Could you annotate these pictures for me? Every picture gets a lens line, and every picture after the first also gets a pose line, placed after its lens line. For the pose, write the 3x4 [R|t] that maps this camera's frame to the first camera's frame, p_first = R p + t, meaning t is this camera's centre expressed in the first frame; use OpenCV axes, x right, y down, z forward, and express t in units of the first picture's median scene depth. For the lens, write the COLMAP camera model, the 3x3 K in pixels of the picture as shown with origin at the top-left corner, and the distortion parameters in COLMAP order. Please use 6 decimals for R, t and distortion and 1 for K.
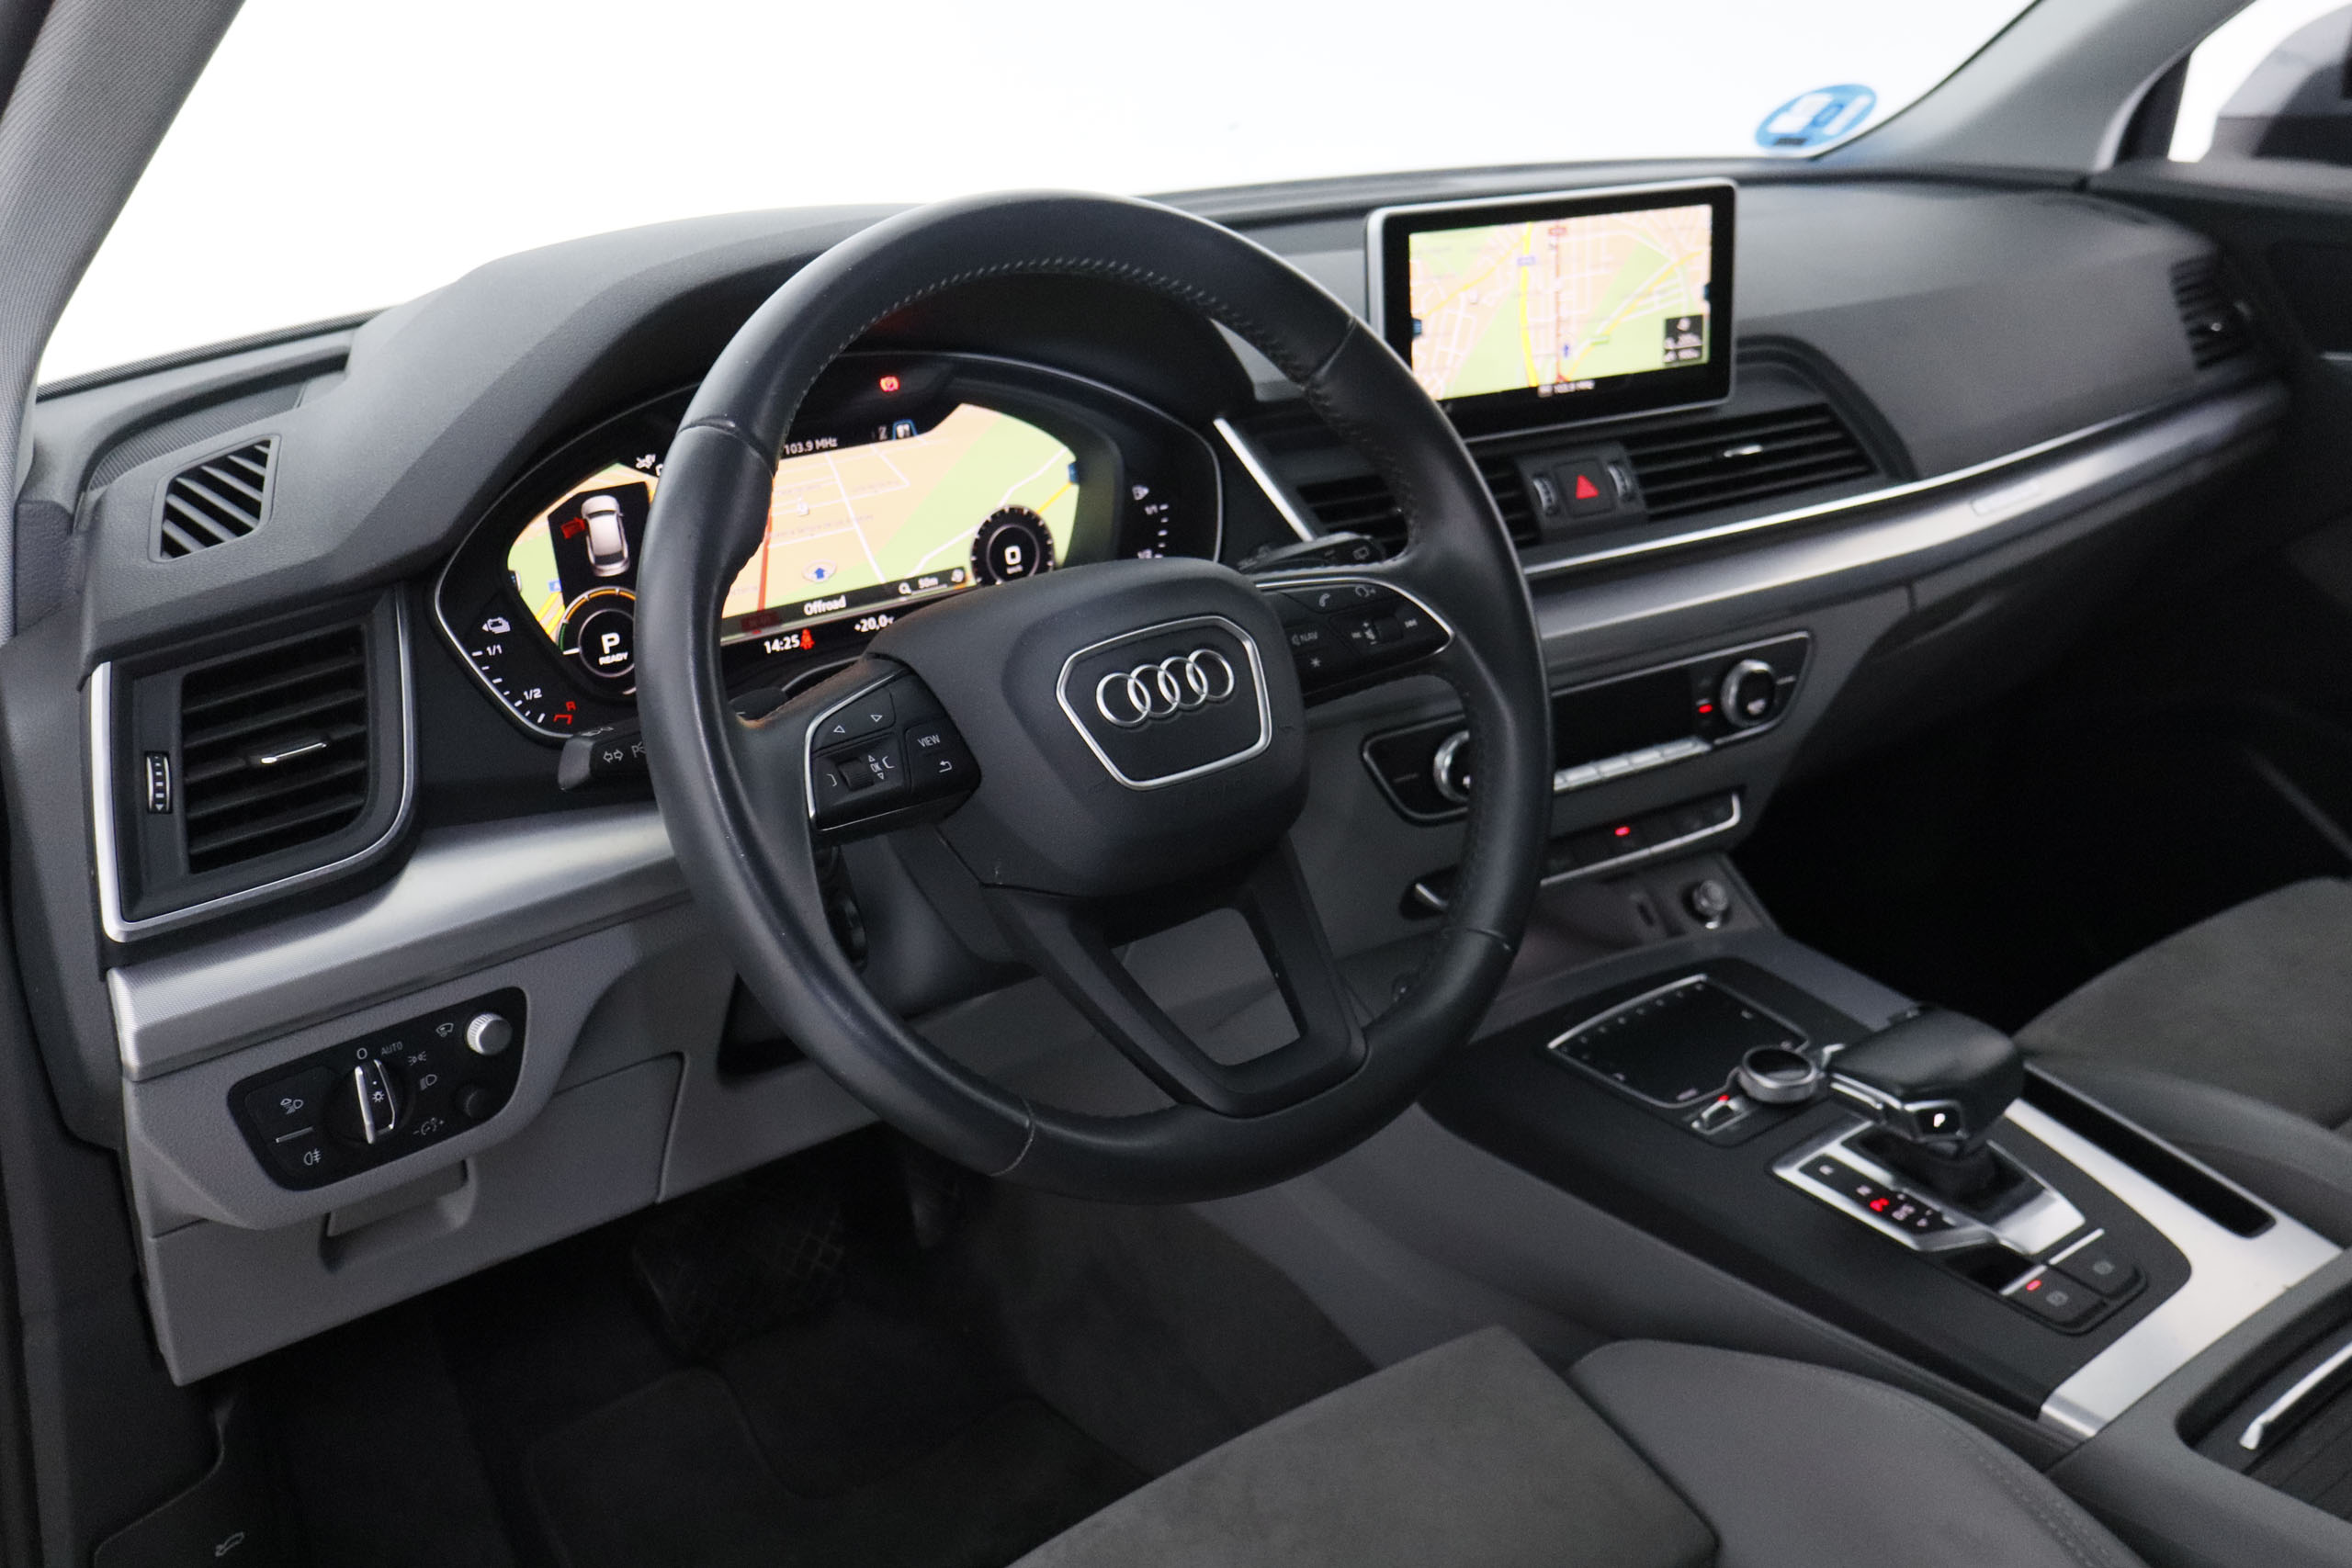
lens RADIAL K [[2066.4, 0, 1176.0], [0, 2066.4, 784.0], [0, 0, 1]] dist [-0.008642, -0.001372]
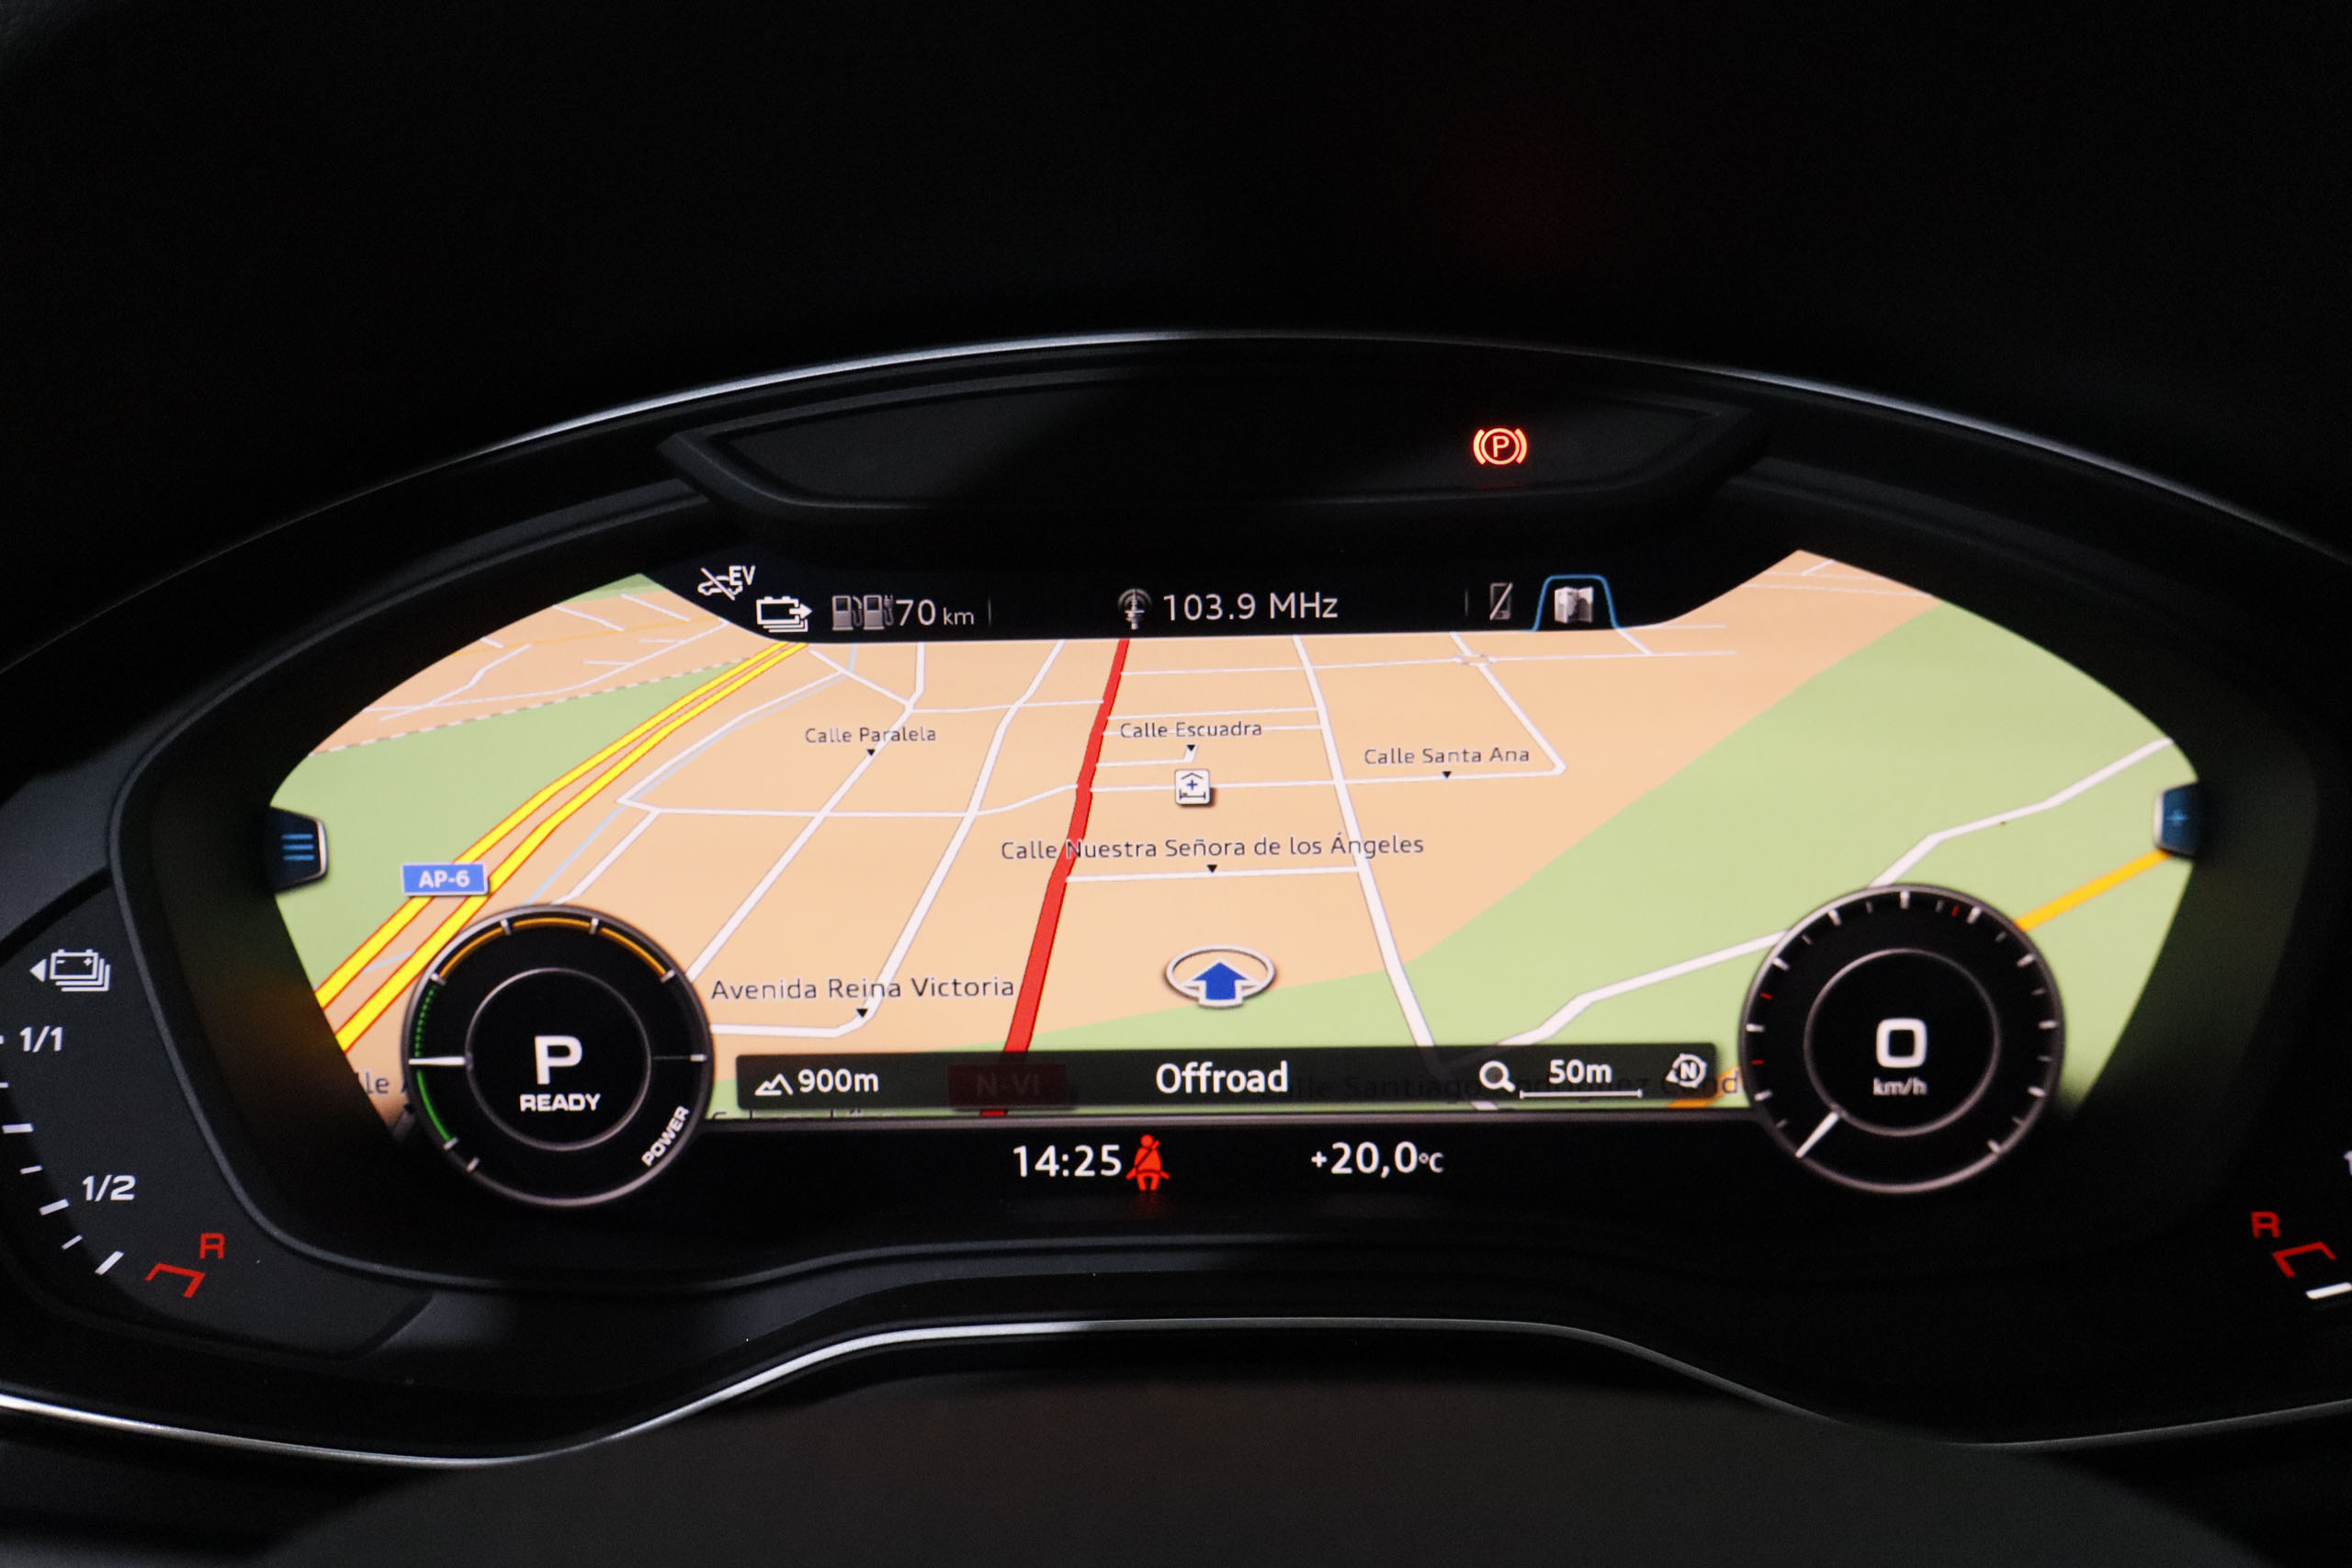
lens RADIAL K [[2066.4, 0, 1176.0], [0, 2066.4, 784.0], [0, 0, 1]] dist [-0.008642, -0.001372]
pose [[0.774535, 0.178673, -0.606771, 0.019882], [-0.228408, 0.973553, -0.004882, -0.128217], [0.589851, 0.142372, 0.794862, 0.713026]]
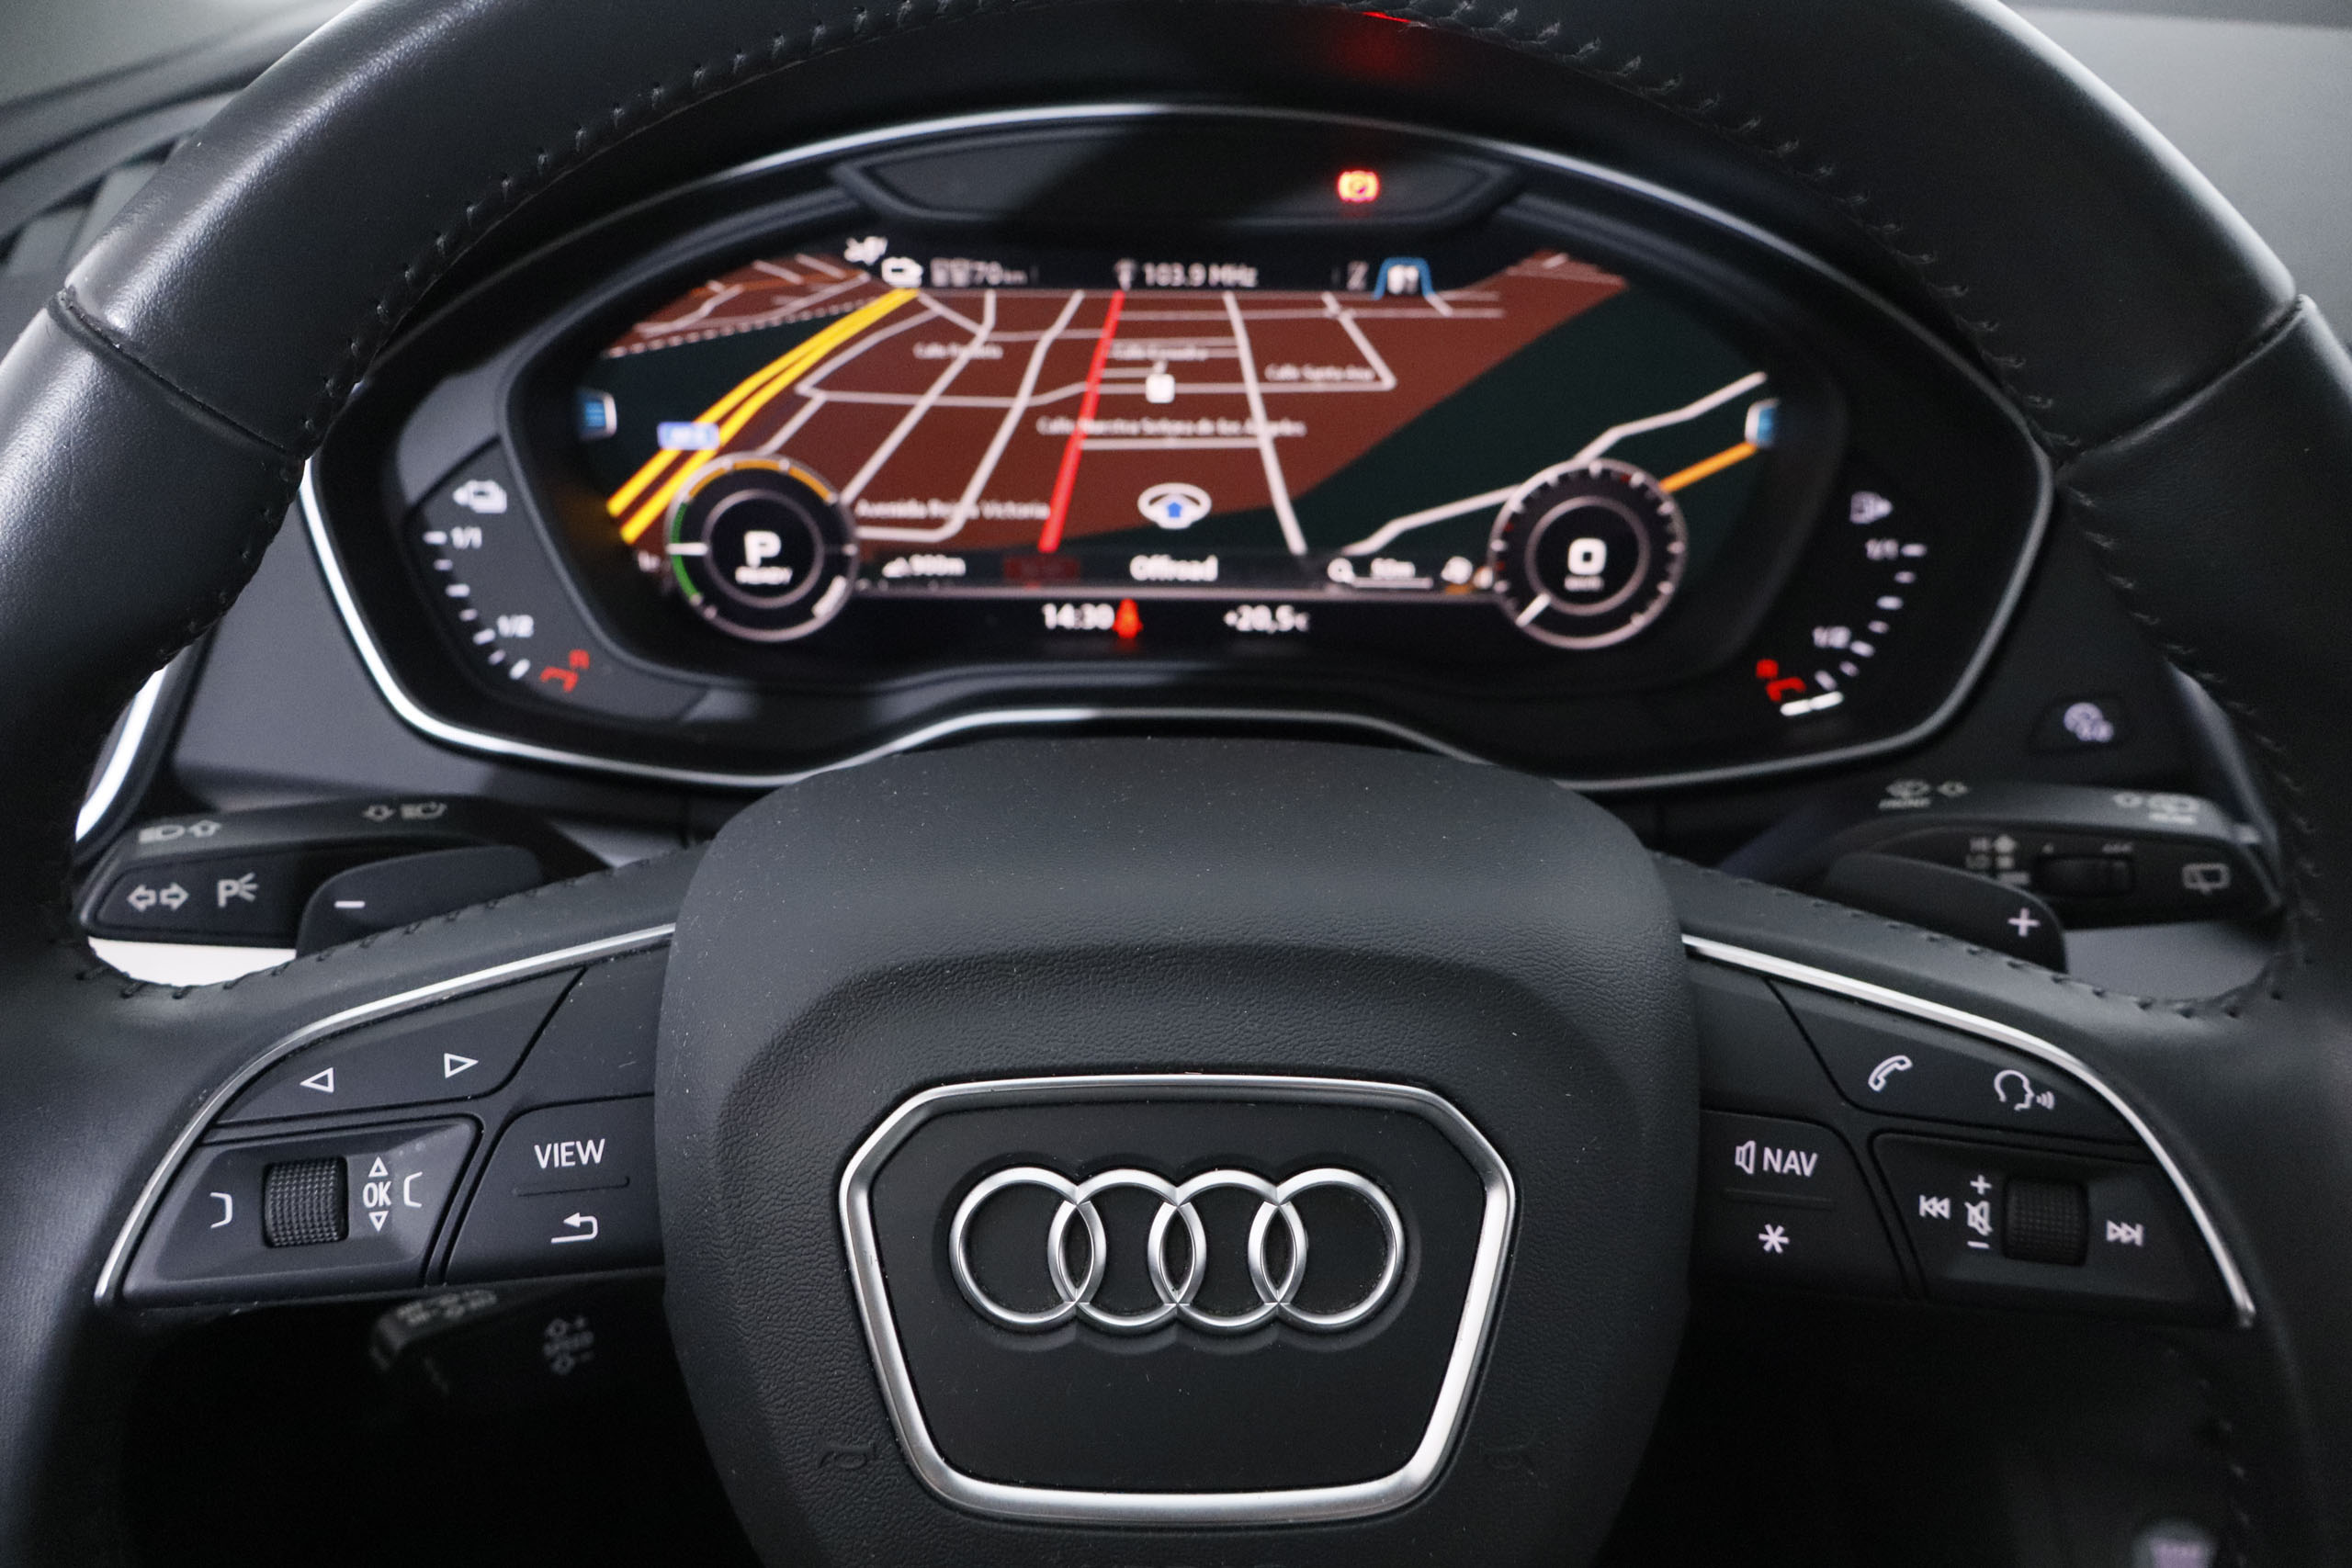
lens RADIAL K [[1917.4, 0, 1179.1], [0, 1917.4, 790.6], [0, 0, 1]] dist [-0.003801, 0.002882]
pose [[0.787627, 0.357935, -0.501523, 0.107021], [-0.252509, 0.929980, 0.267165, -0.166199], [0.562034, -0.083787, 0.822859, 0.569553]]
